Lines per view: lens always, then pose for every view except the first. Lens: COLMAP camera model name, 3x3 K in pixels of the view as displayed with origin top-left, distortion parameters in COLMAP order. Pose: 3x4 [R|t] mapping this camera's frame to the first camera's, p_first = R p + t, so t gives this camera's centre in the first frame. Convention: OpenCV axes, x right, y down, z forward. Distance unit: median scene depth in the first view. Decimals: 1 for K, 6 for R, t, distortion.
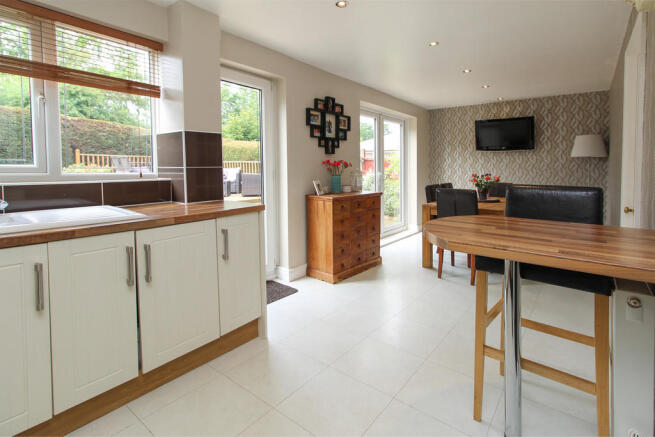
lens RADIAL K [[313.7, 0, 328.6], [0, 313.7, 181.1], [0, 0, 1]] dist [-0.027349, -0.001673]
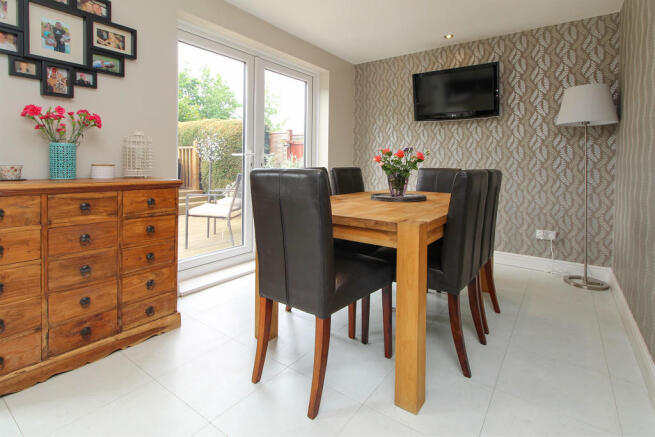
lens RADIAL K [[313.7, 0, 328.6], [0, 313.7, 181.1], [0, 0, 1]] dist [-0.027349, -0.001673]
pose [[0.998182, 0.006542, 0.059913, 0.314278], [-0.007781, 0.999760, 0.020482, 0.021885], [-0.059764, -0.020911, 0.997993, 0.432500]]
